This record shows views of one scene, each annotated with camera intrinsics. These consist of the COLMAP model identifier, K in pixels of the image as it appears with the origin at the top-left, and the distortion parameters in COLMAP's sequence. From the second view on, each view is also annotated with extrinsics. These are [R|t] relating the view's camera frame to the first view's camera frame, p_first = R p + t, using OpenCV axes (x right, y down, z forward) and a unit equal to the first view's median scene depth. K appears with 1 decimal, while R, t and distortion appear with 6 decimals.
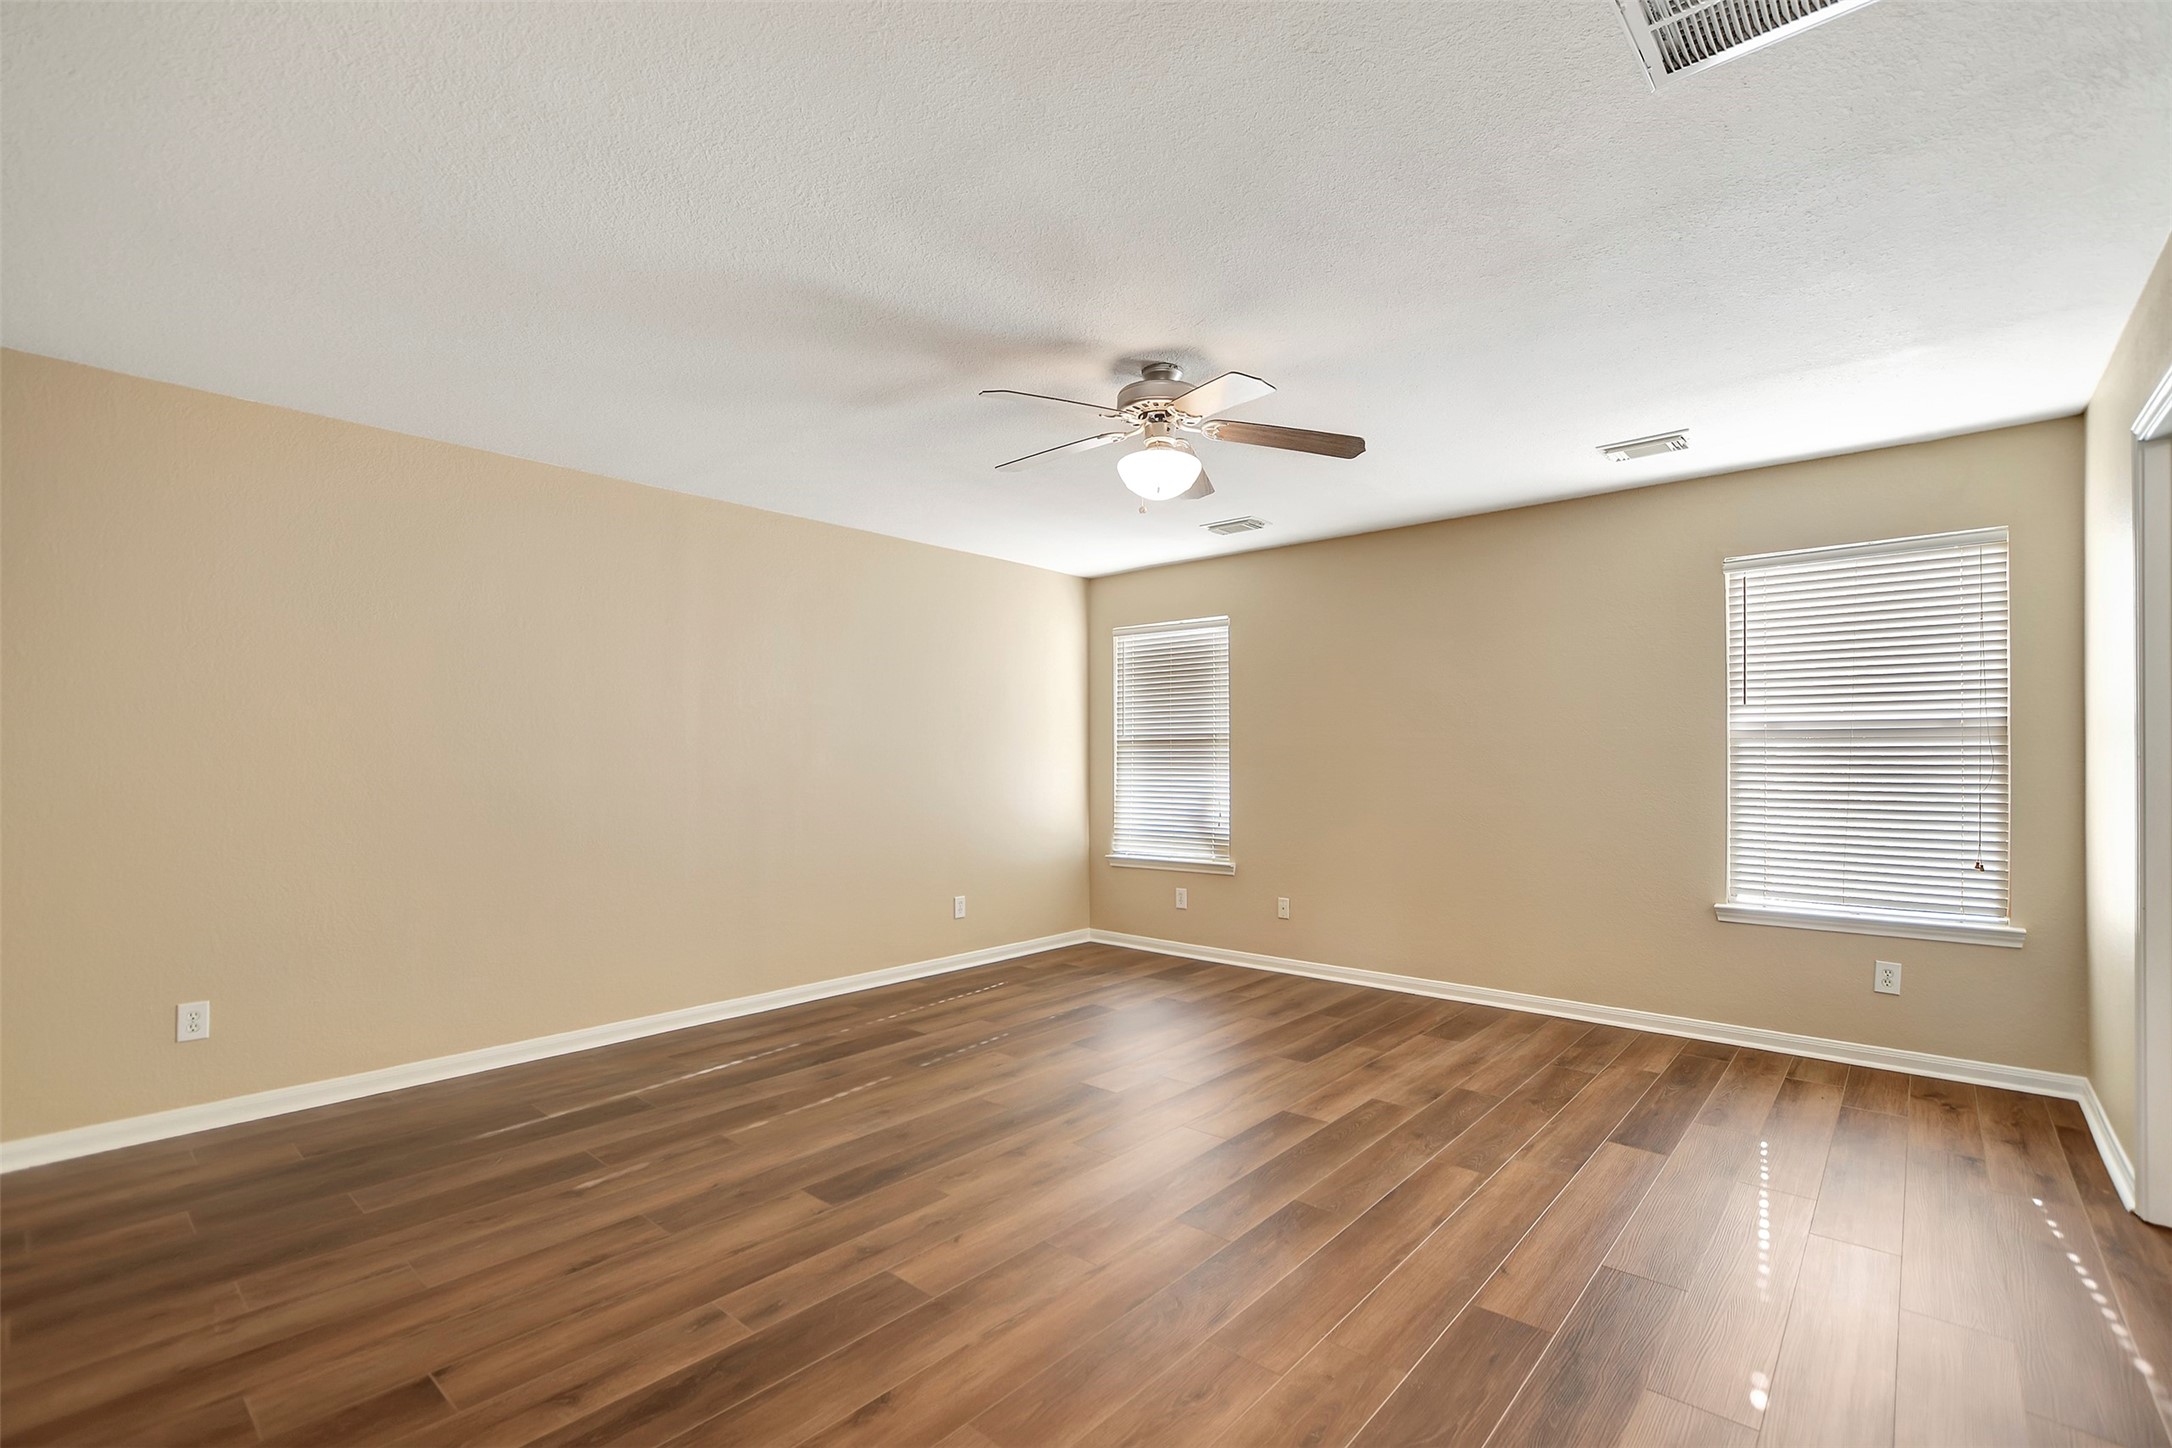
lens RADIAL K [[972.5, 0, 1074.0], [0, 972.5, 758.3], [0, 0, 1]] dist [-0.011503, -0.000126]
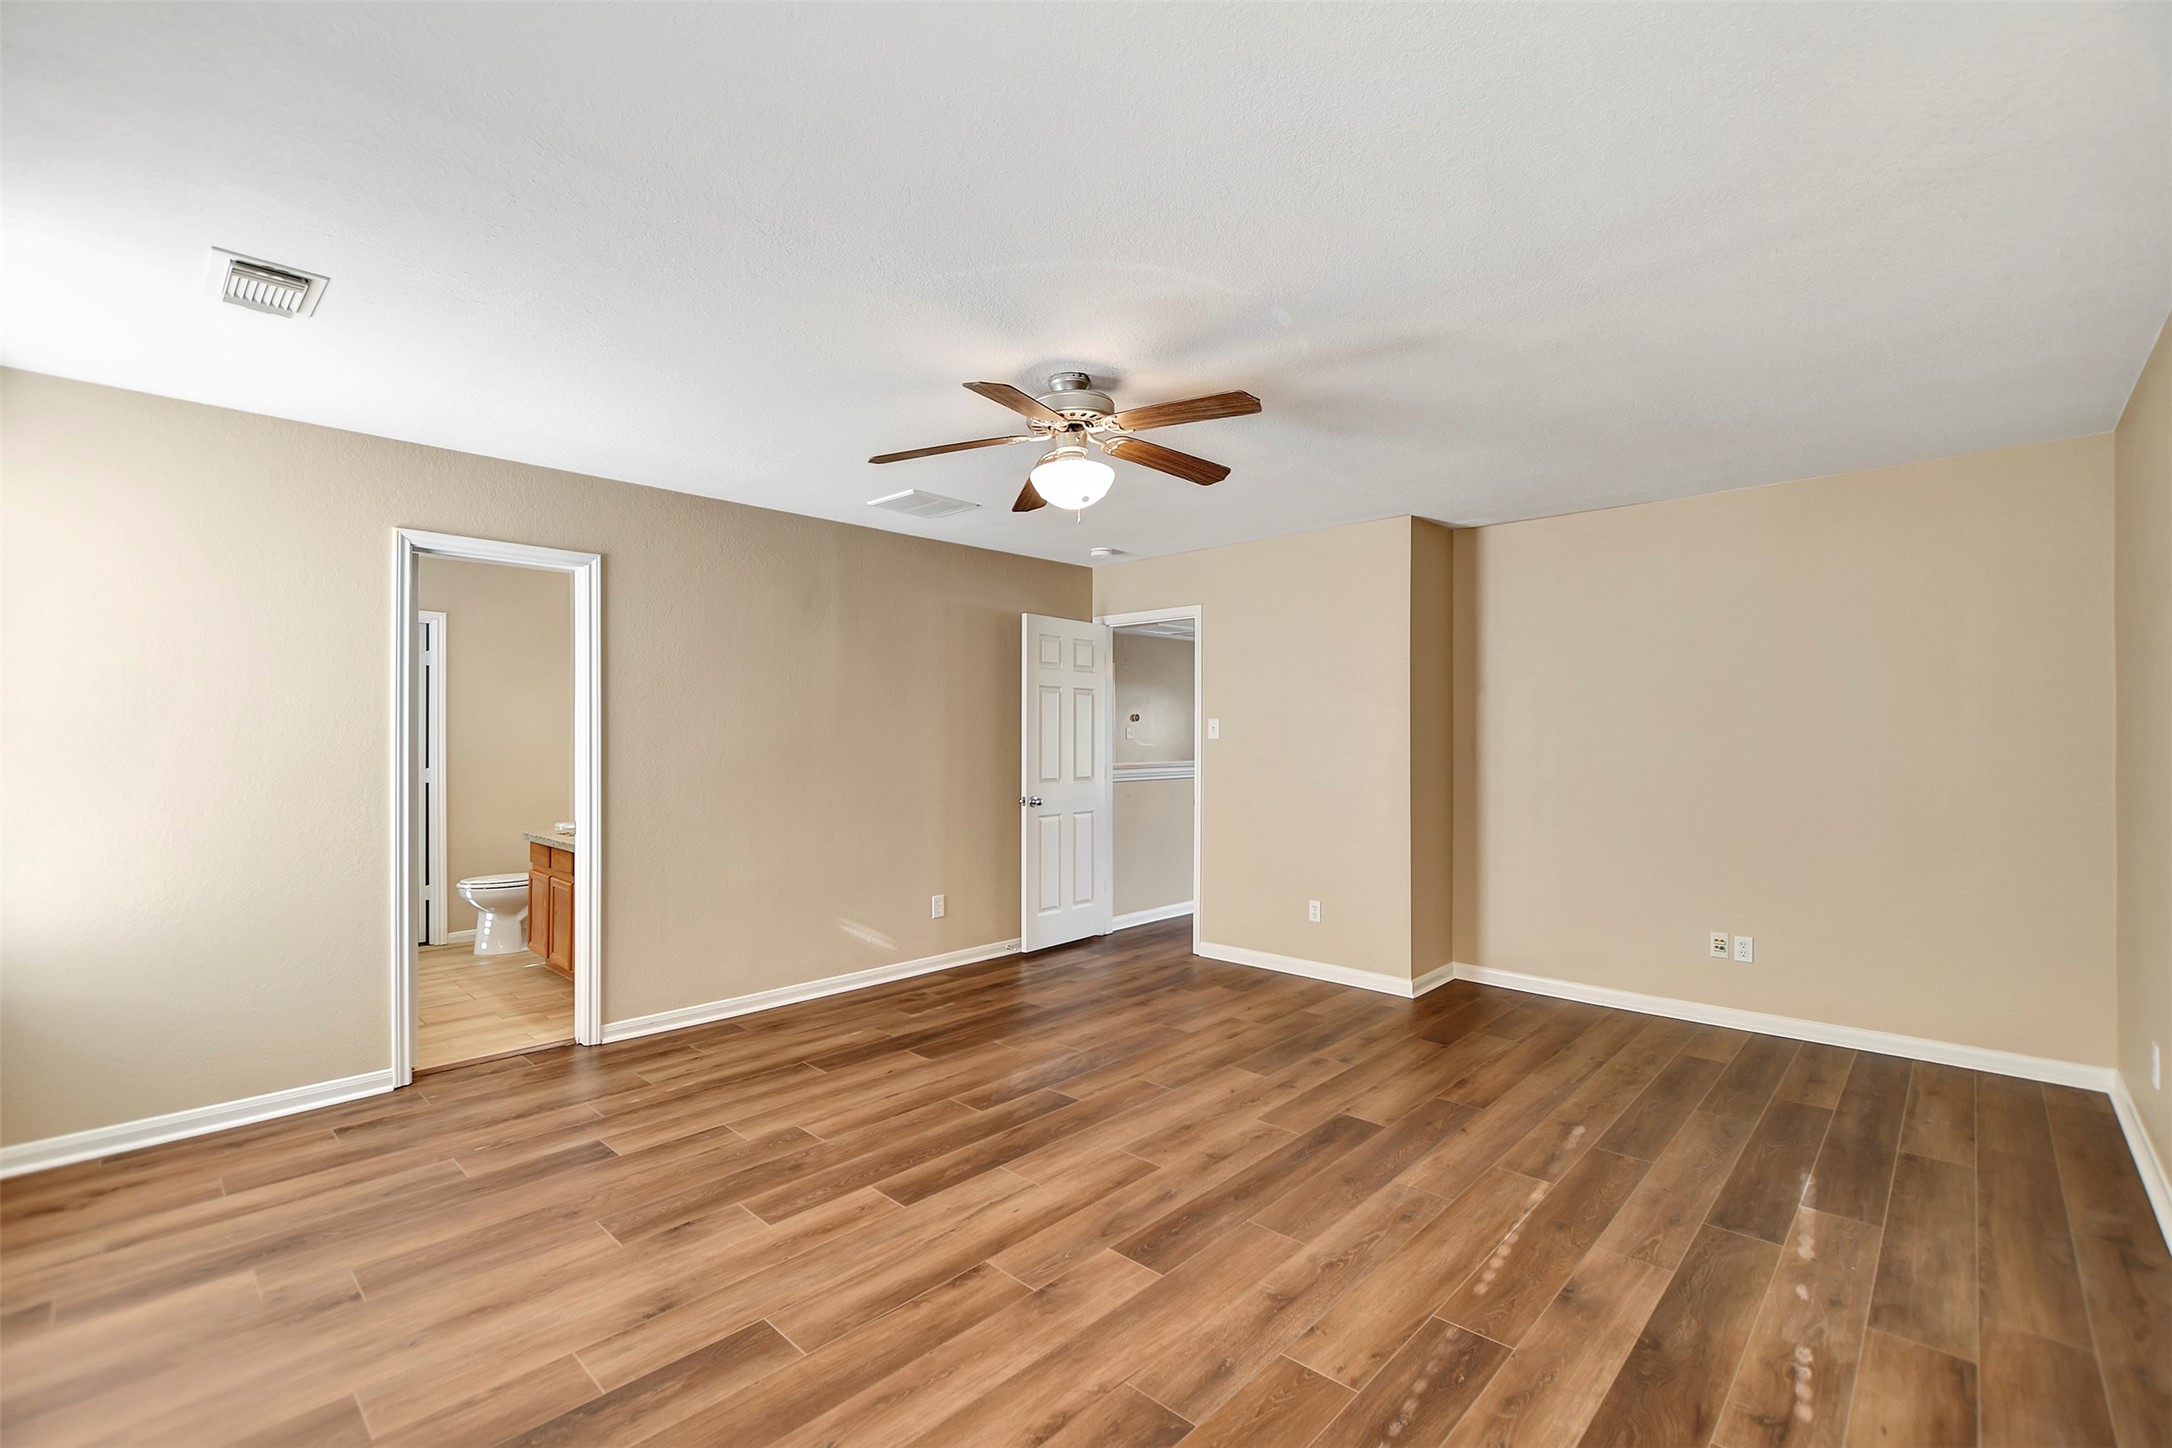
lens RADIAL K [[946.7, 0, 1077.1], [0, 946.7, 718.1], [0, 0, 1]] dist [-0.013393, 0.001329]
pose [[-0.999186, 0.003165, 0.040226, 0.039574], [0.002505, 0.999861, -0.016469, -0.031703], [-0.040273, -0.016355, -0.999055, 1.768431]]
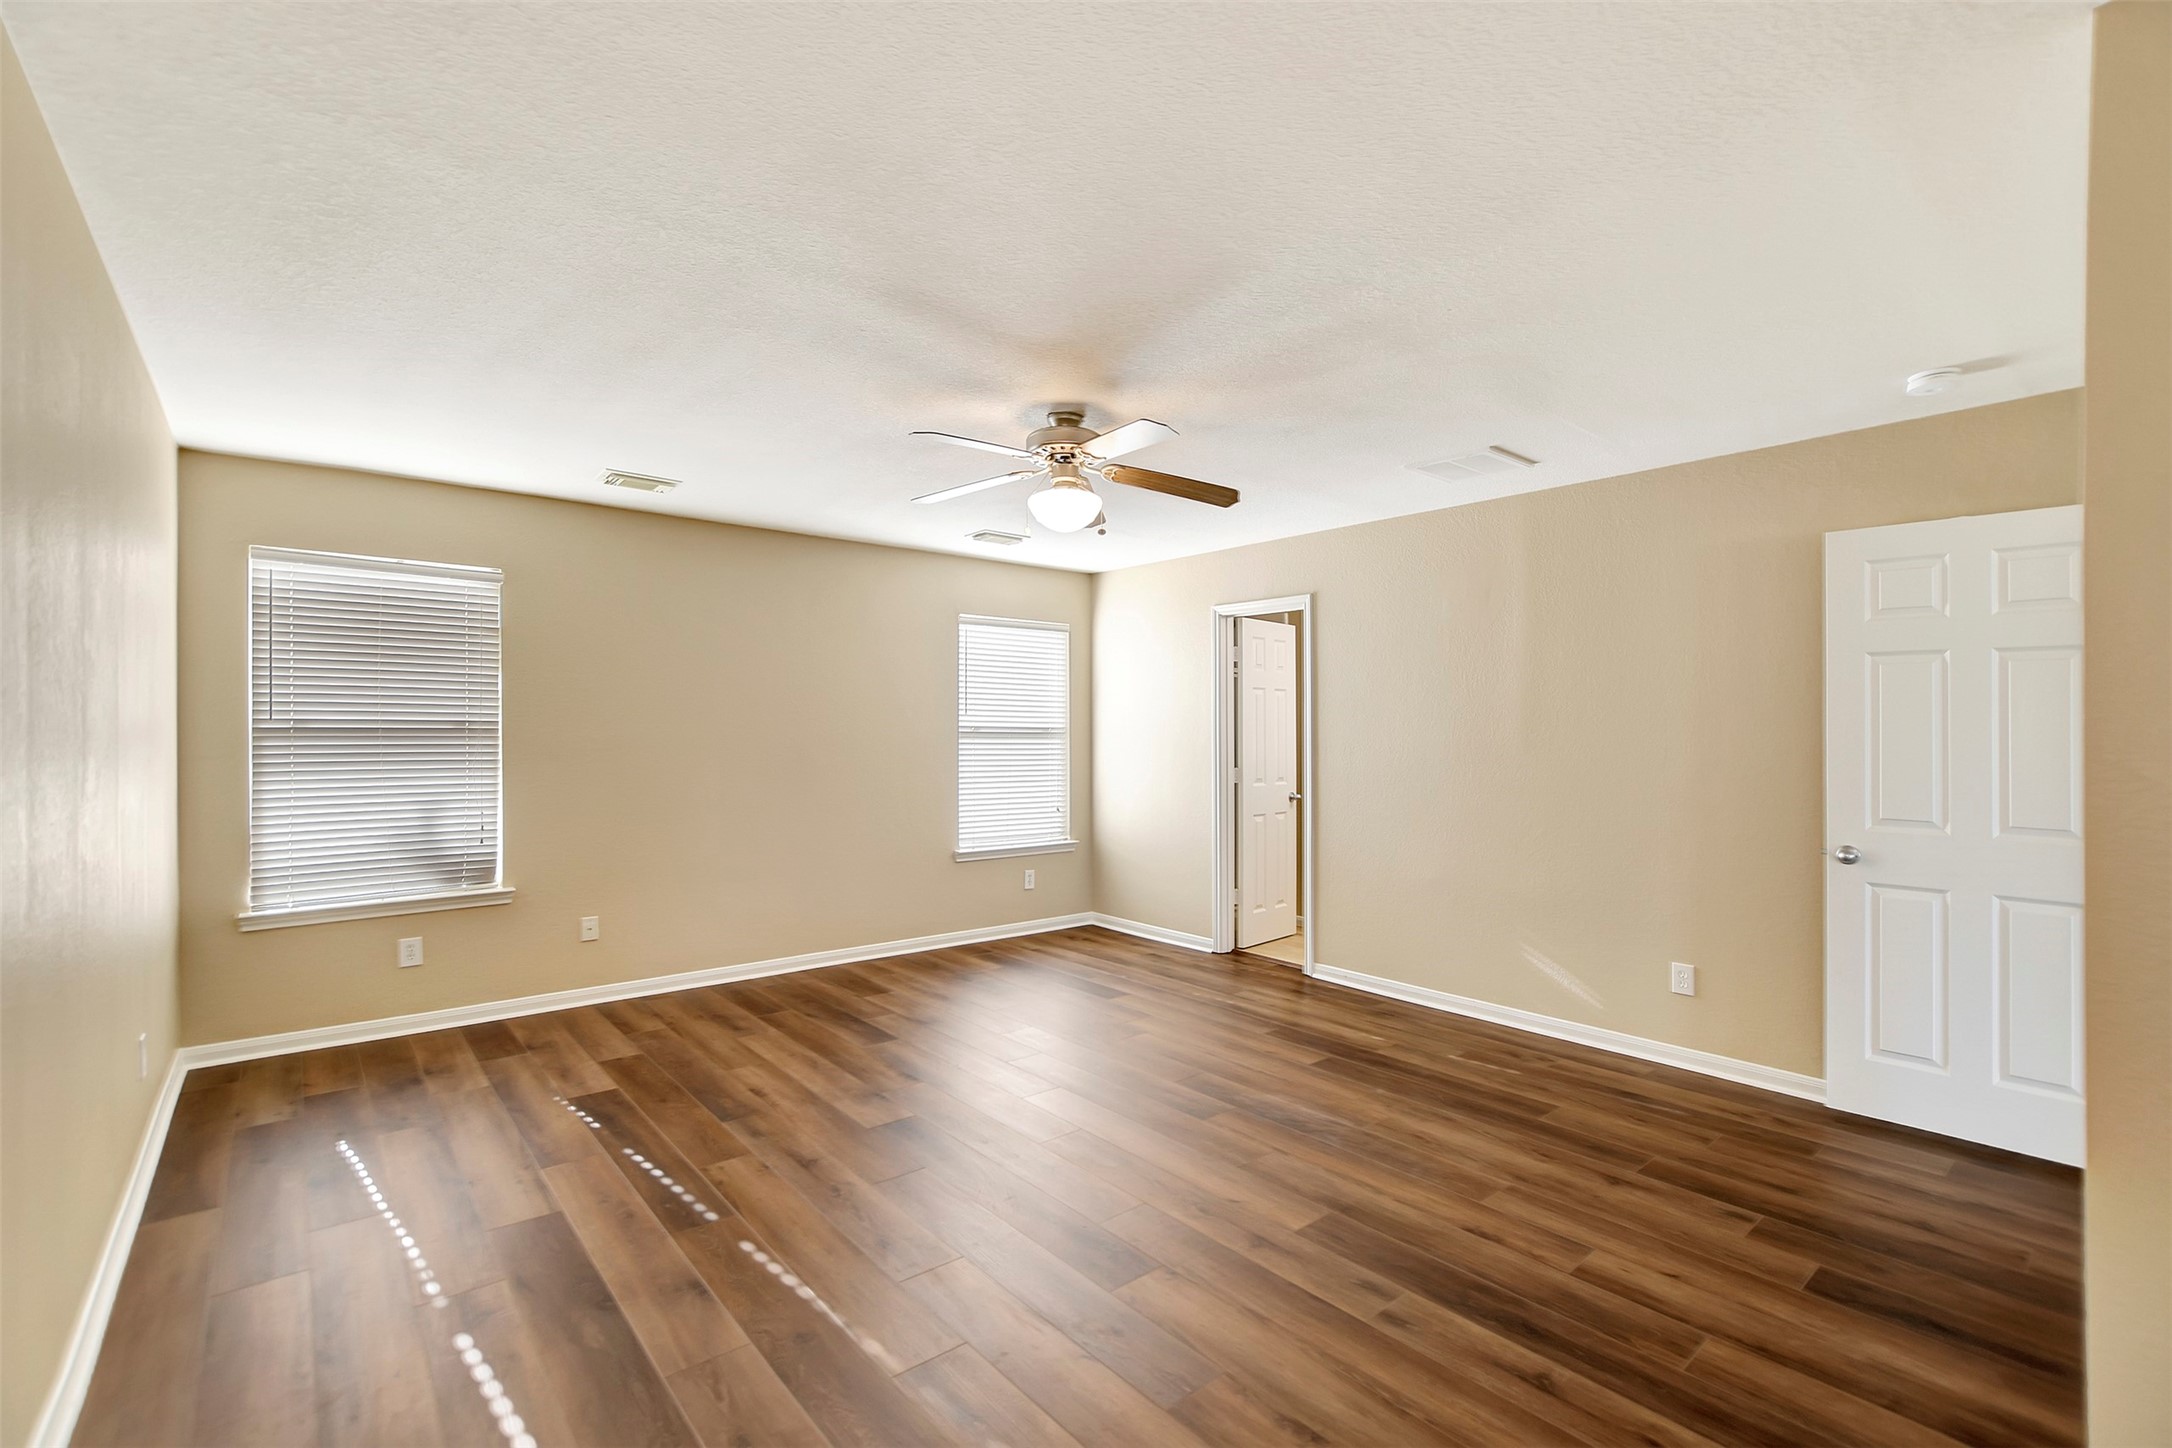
lens RADIAL K [[953.0, 0, 1086.0], [0, 953.0, 732.7], [0, 0, 1]] dist [-0.004951, -0.000551]
pose [[0.145391, 0.003850, 0.989367, -0.894094], [-0.006048, 0.999977, -0.003003, -0.029516], [-0.989356, -0.005547, 0.145411, 0.732945]]
